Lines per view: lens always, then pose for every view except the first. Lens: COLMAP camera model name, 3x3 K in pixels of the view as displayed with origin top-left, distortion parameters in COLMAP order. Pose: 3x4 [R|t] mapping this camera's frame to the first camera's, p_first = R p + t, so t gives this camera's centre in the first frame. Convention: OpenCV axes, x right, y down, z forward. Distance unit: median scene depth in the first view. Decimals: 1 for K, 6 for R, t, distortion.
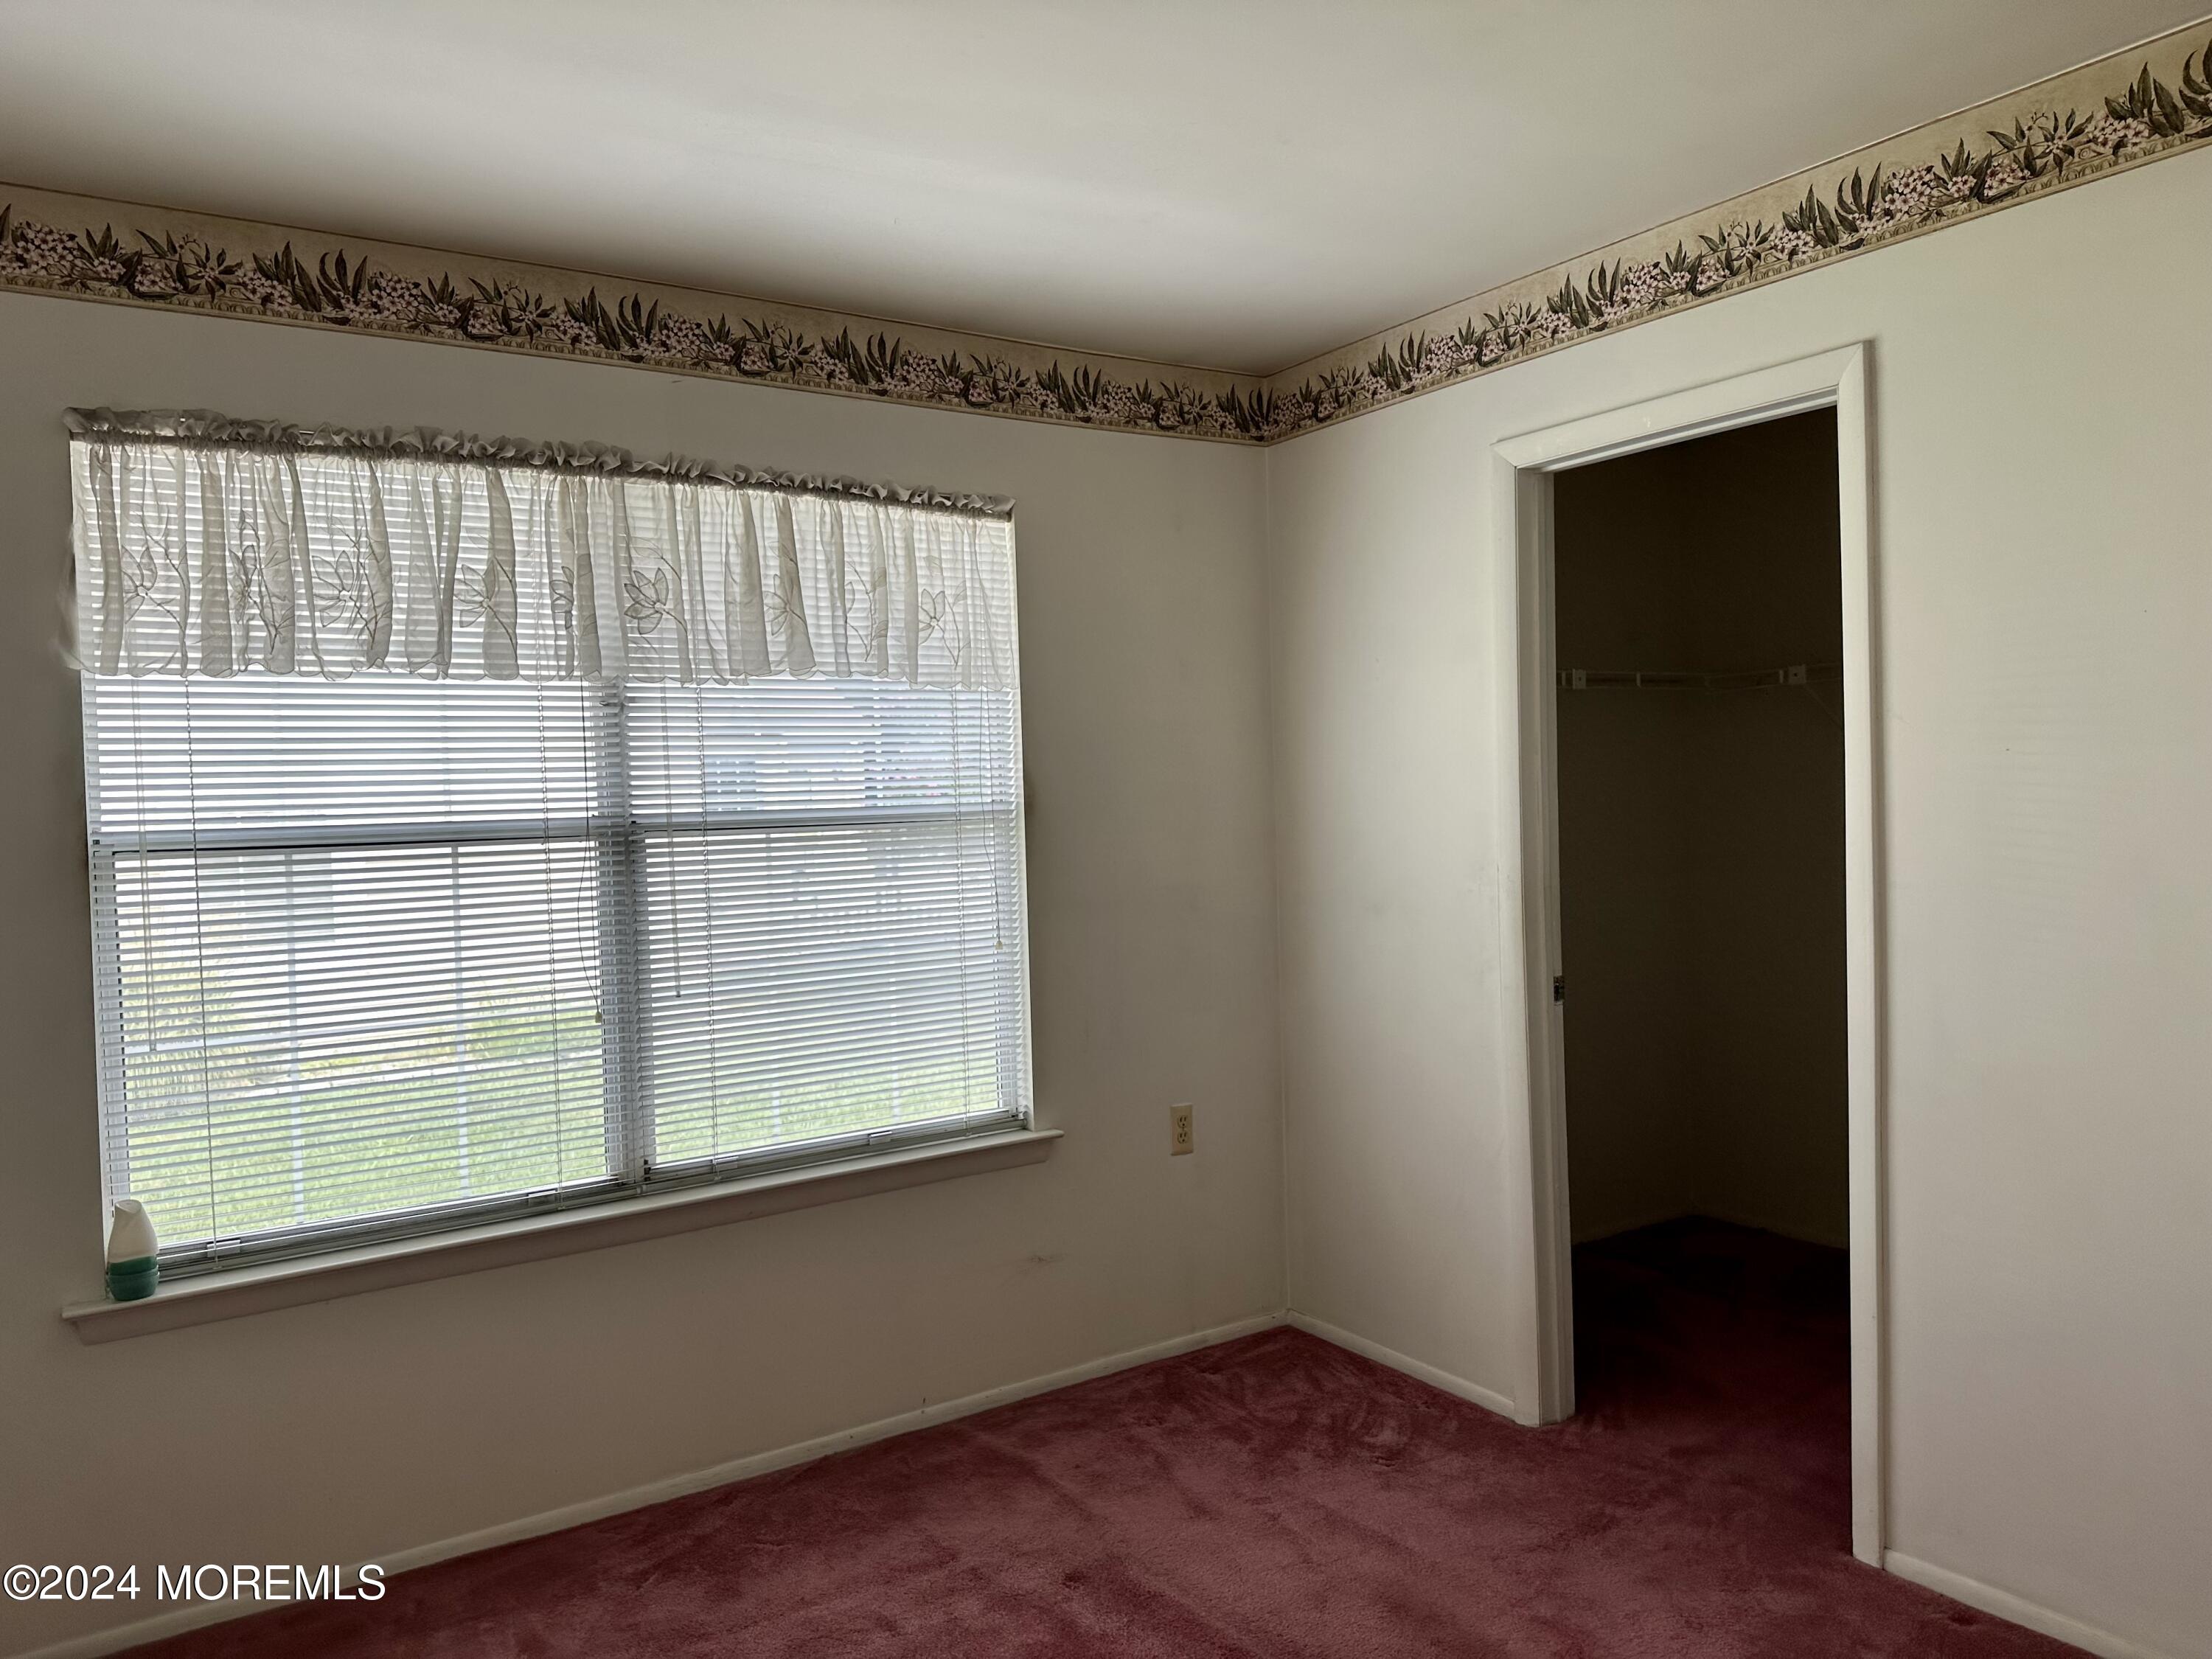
lens RADIAL K [[1524.0, 0, 1106.0], [0, 1524.0, 829.5], [0, 0, 1]] dist [0.057193, -0.086791]
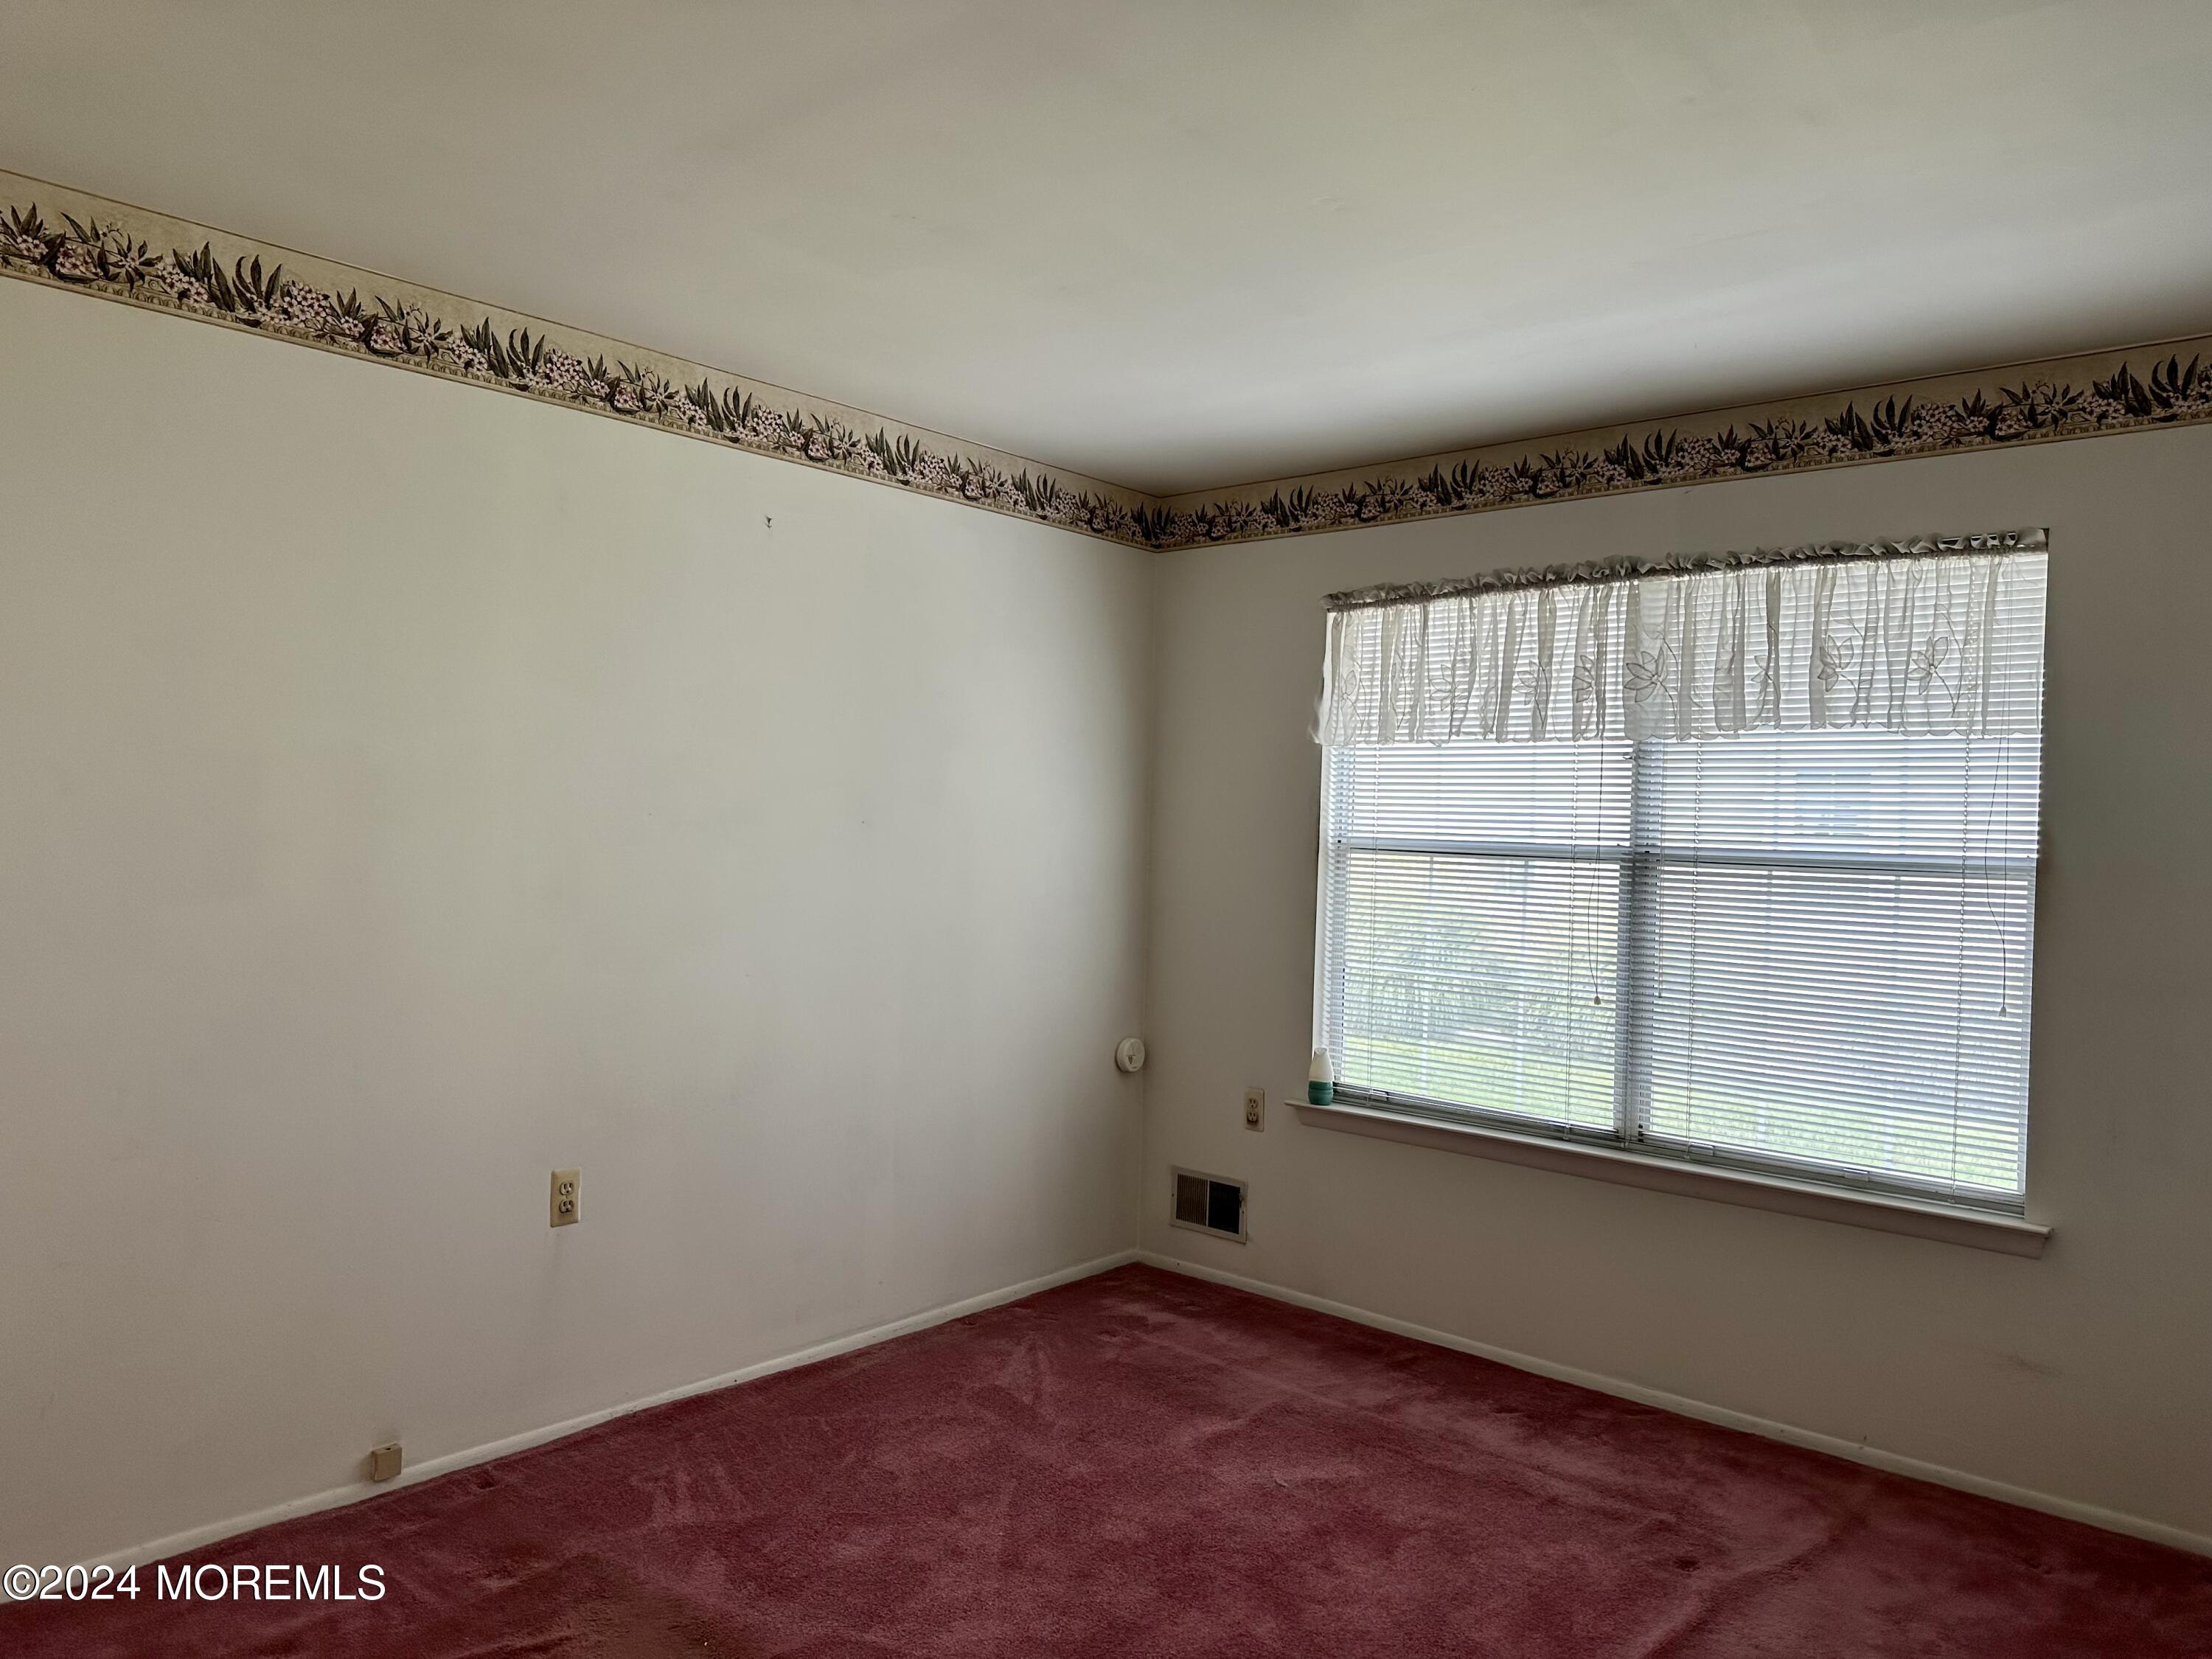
lens RADIAL K [[1443.7, 0, 1106.0], [0, 1443.7, 829.5], [0, 0, 1]] dist [0.001777, -0.049033]
pose [[0.255691, 0.043694, -0.965771, 0.710063], [-0.059073, 0.997818, 0.029505, -0.031657], [0.964952, 0.049507, 0.257714, 0.274641]]
